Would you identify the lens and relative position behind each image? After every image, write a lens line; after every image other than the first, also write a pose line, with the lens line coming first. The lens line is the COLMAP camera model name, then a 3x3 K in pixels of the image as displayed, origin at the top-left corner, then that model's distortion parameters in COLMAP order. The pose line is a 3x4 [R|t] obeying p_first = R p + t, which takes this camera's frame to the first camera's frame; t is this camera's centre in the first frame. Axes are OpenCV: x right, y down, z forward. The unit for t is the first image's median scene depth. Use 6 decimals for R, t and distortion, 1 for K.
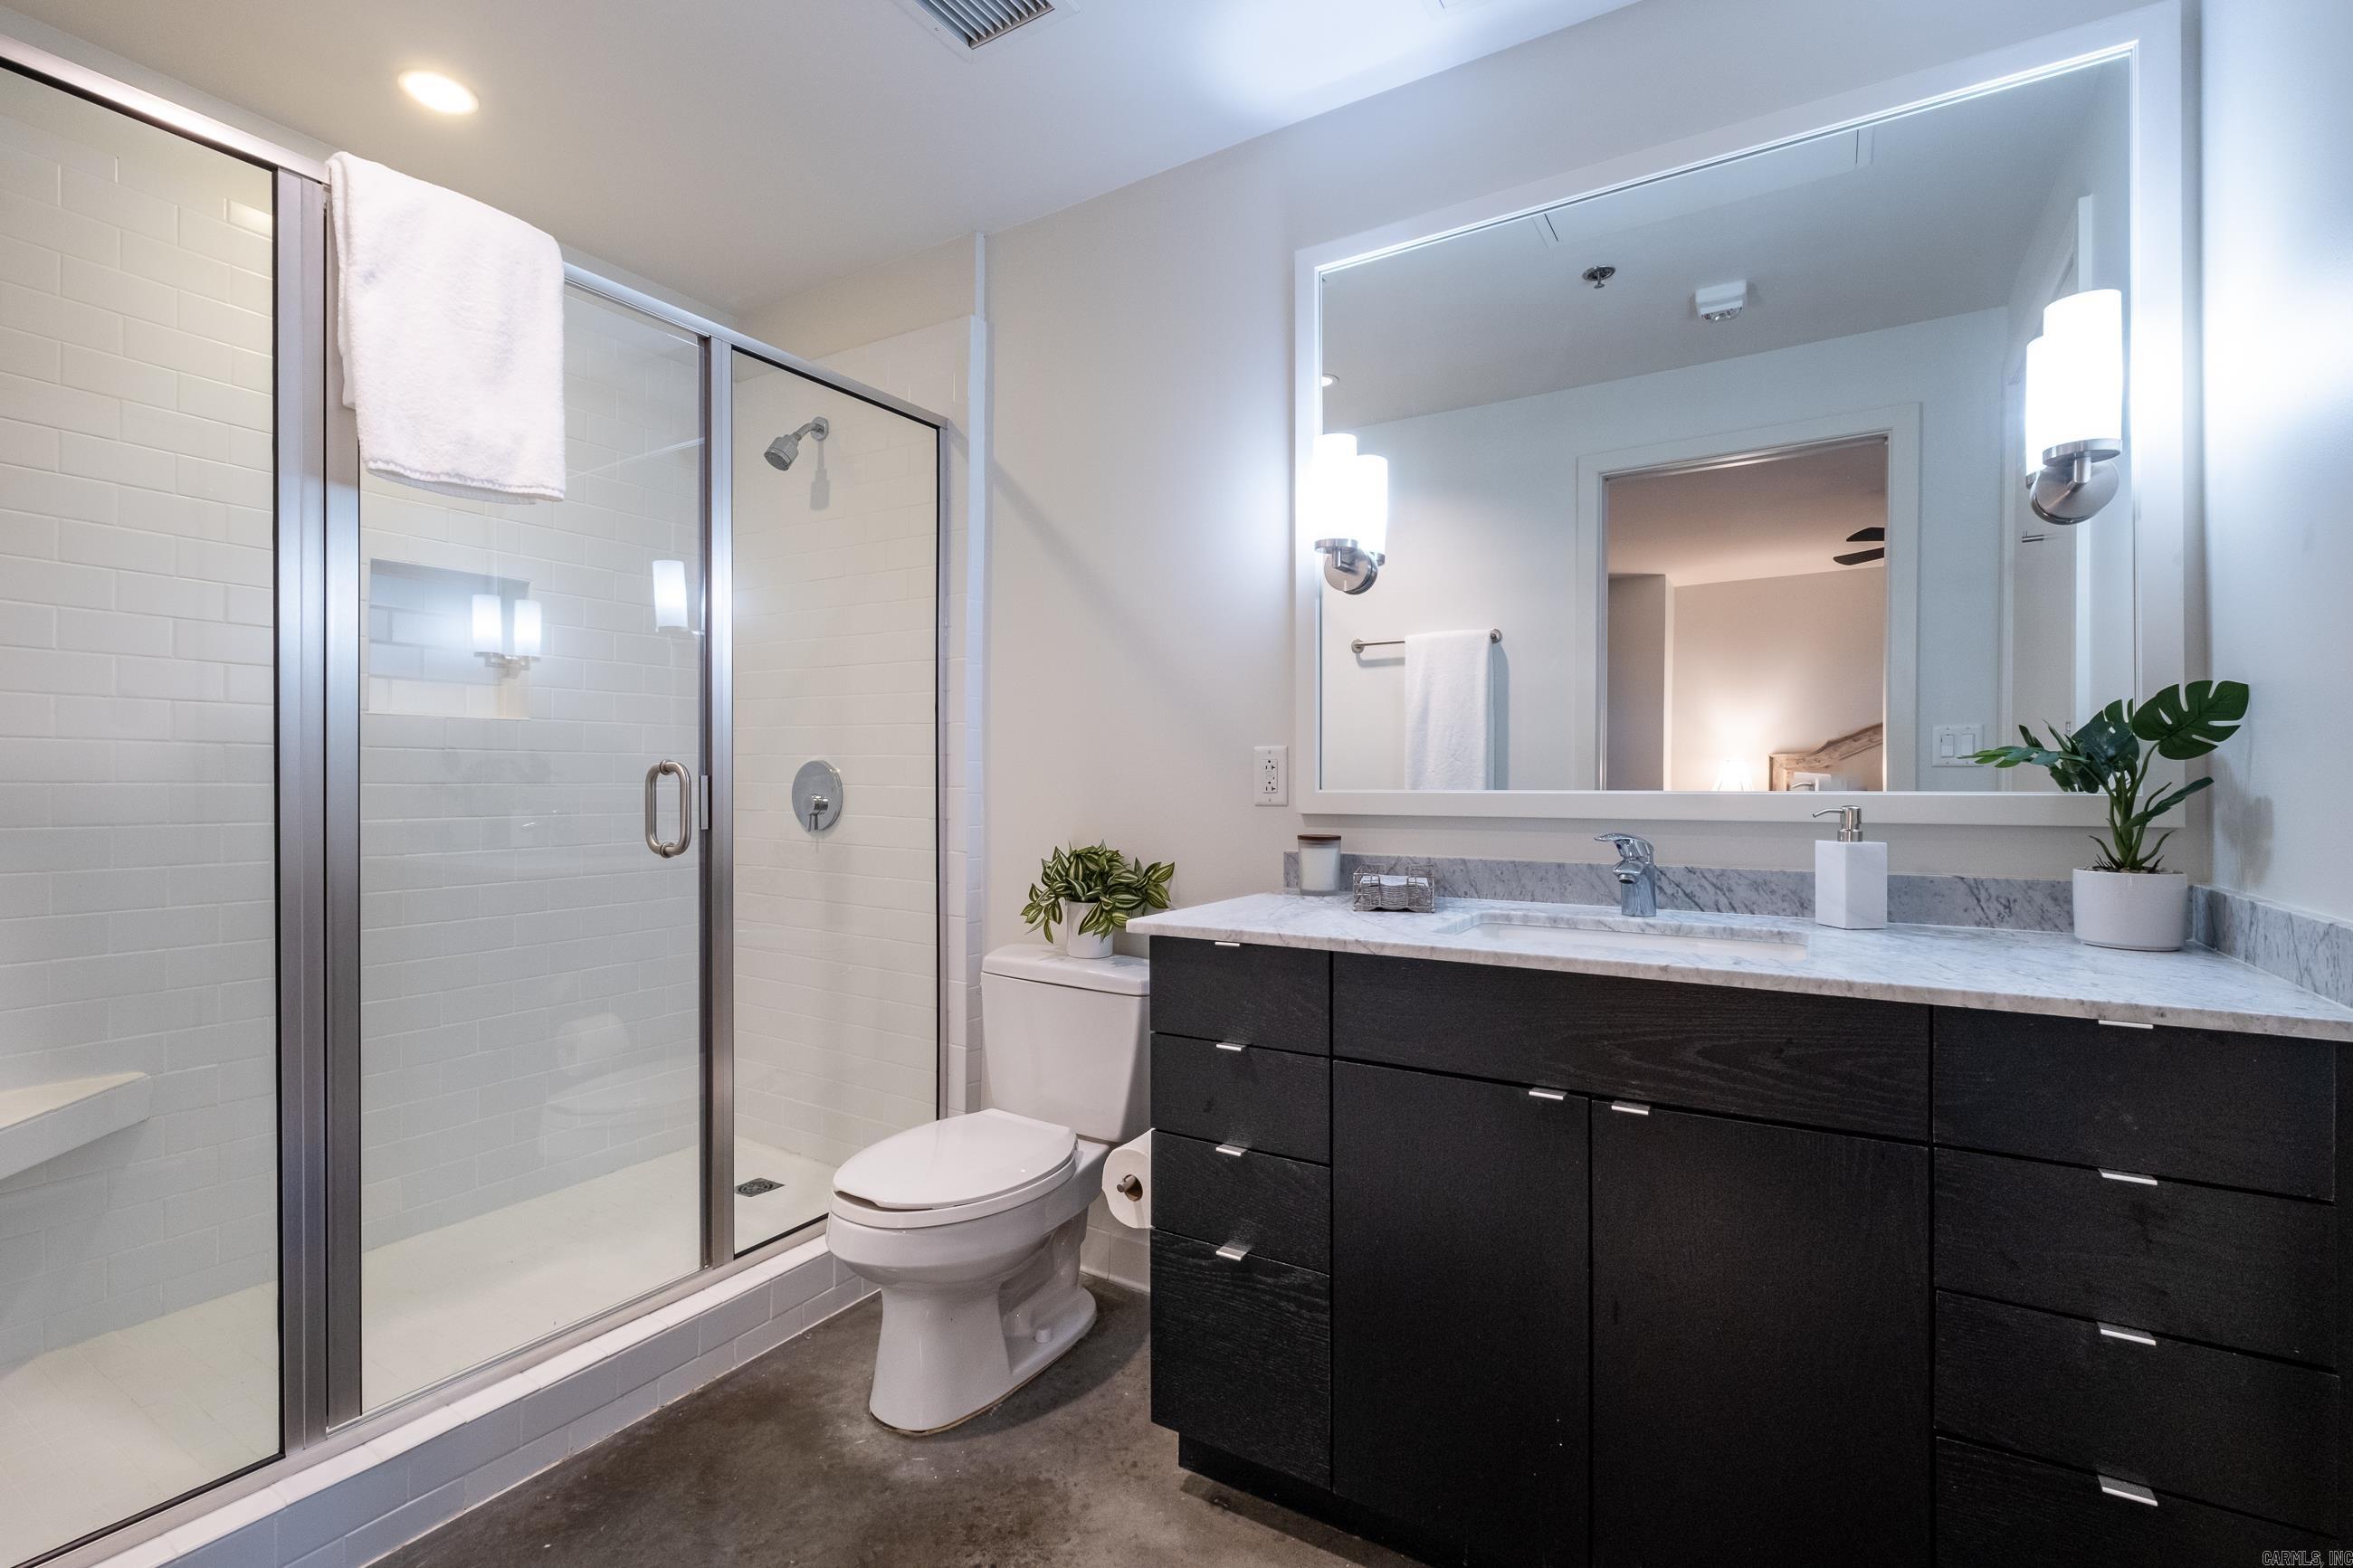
lens RADIAL K [[1057.0, 0, 1180.2], [0, 1057.0, 784.3], [0, 0, 1]] dist [-0.007199, 0.000546]
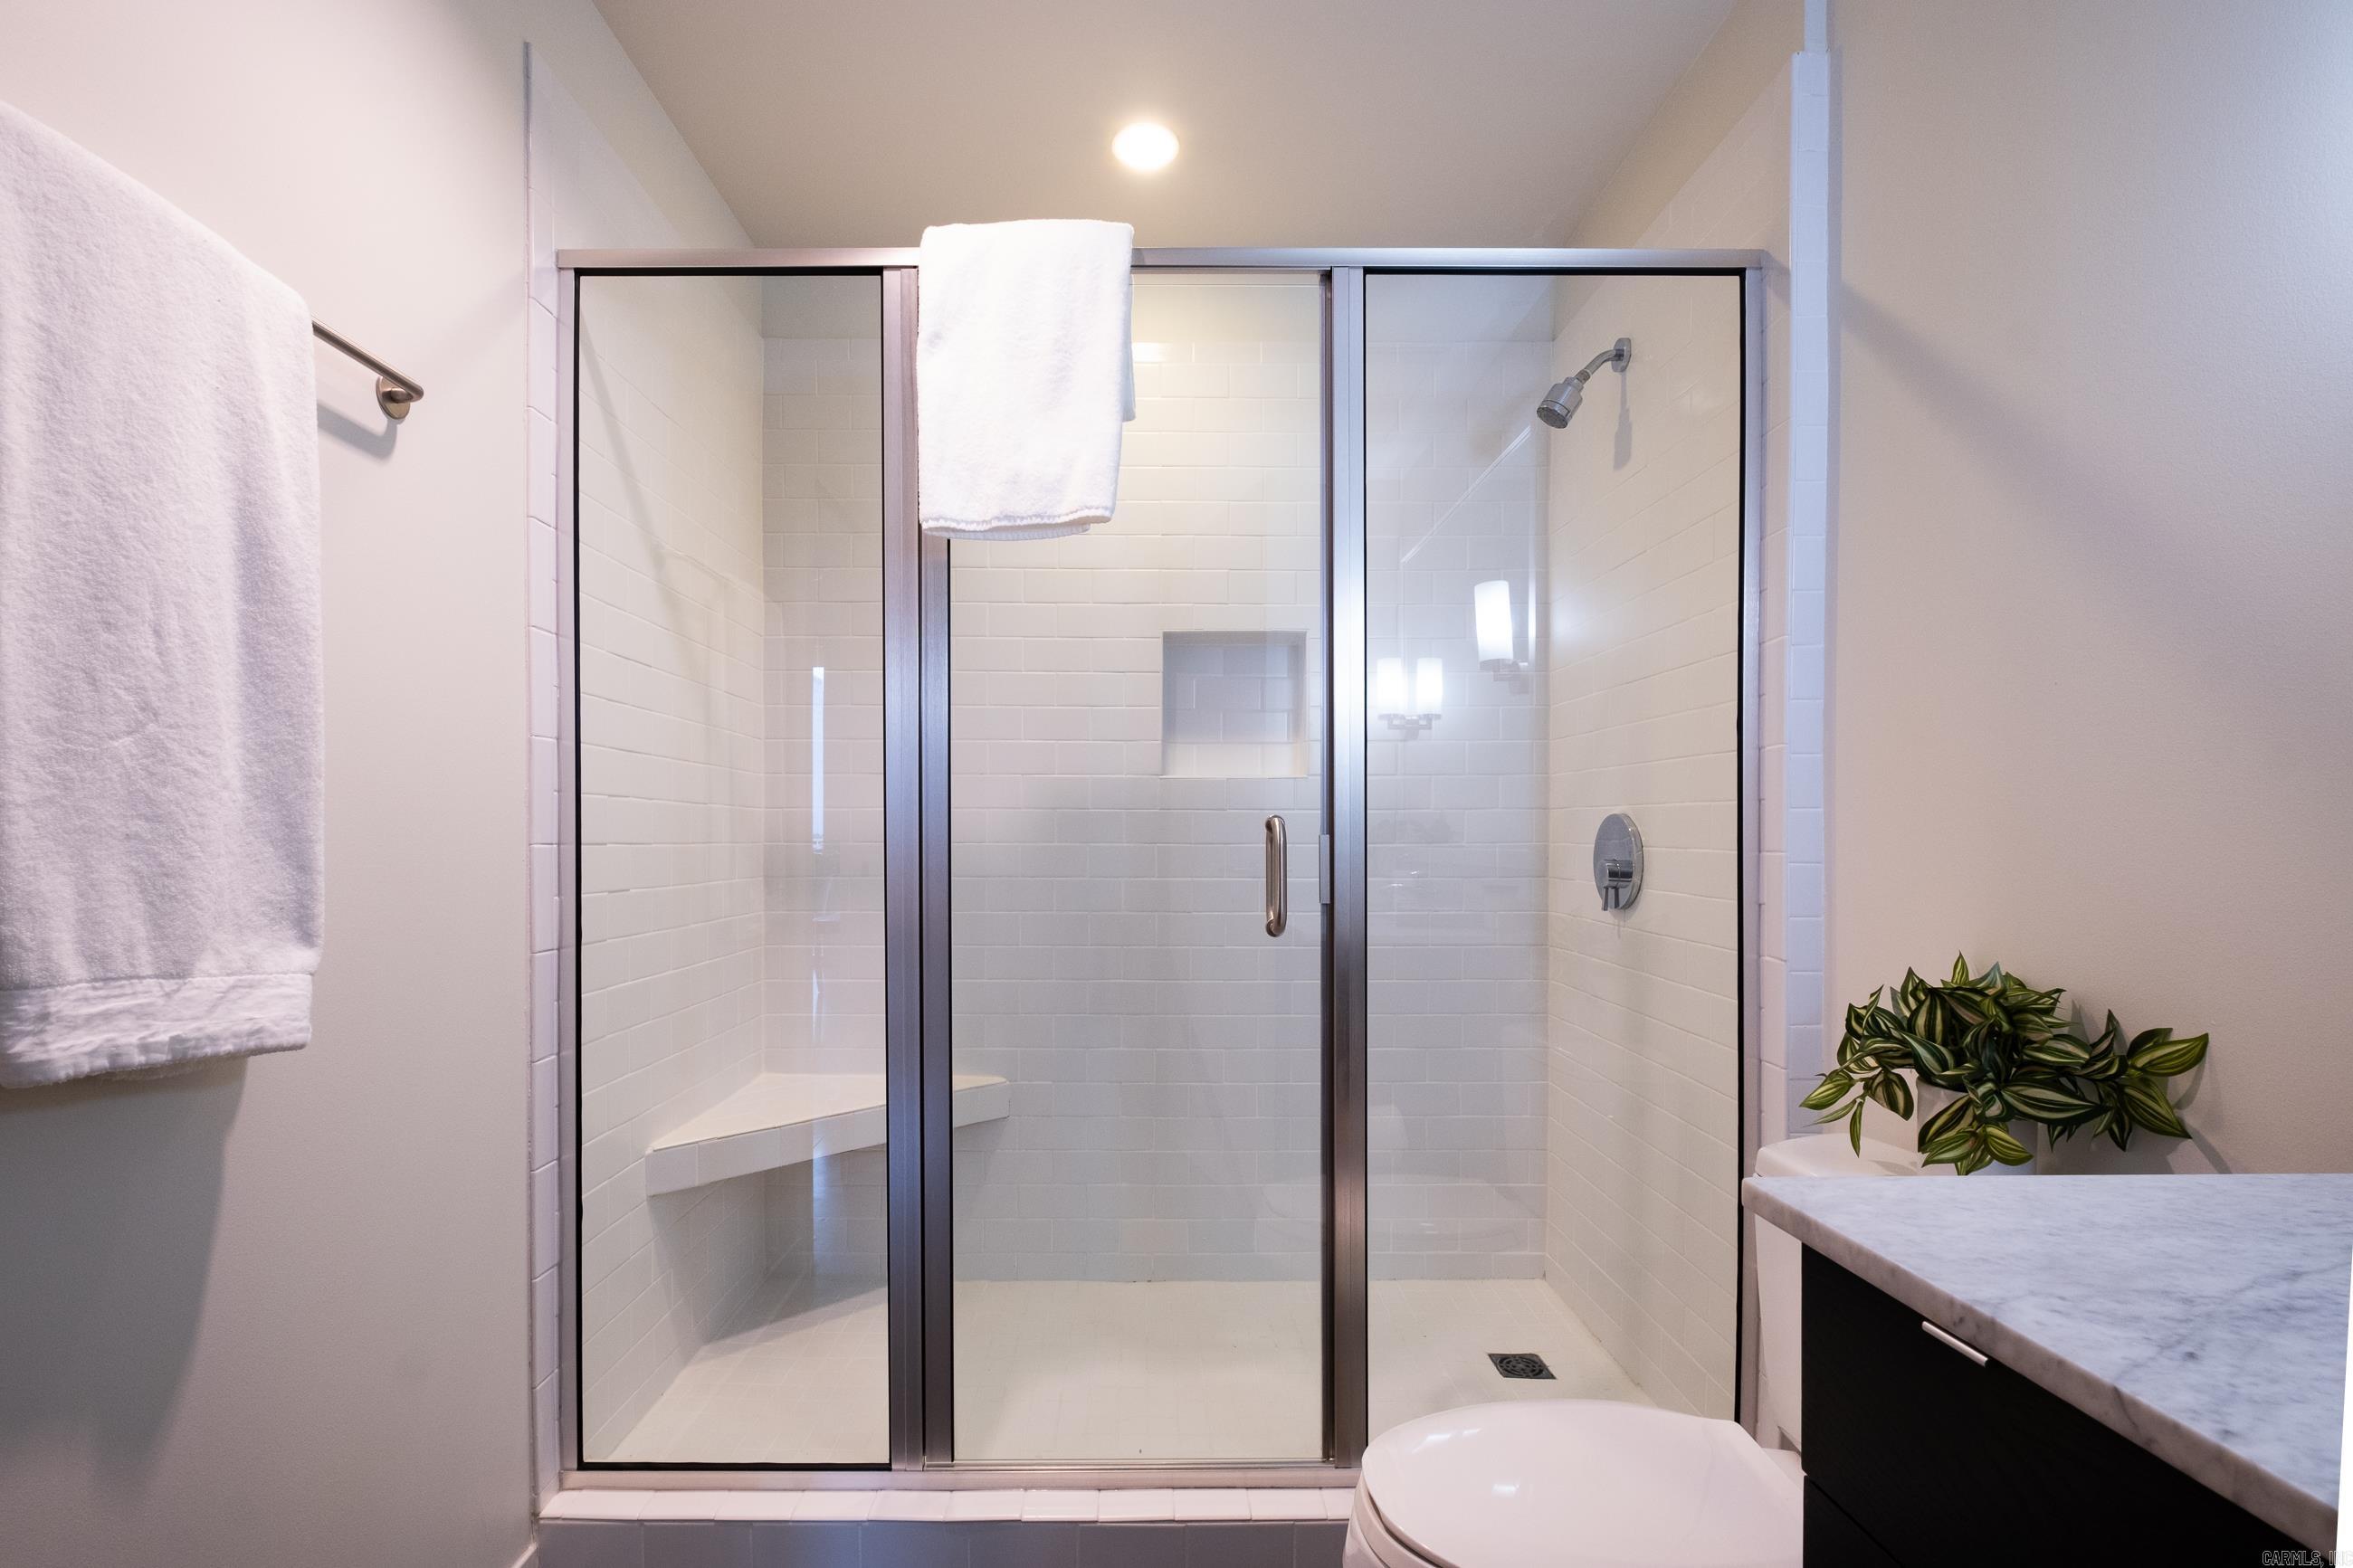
lens RADIAL K [[1057.0, 0, 1136.6], [0, 1057.0, 852.5], [0, 0, 1]] dist [-0.007199, 0.000546]
pose [[0.528314, 0.008544, -0.849006, 0.121962], [-0.001786, 0.999958, 0.008952, -0.001760], [0.849047, -0.003213, 0.528307, 0.408527]]
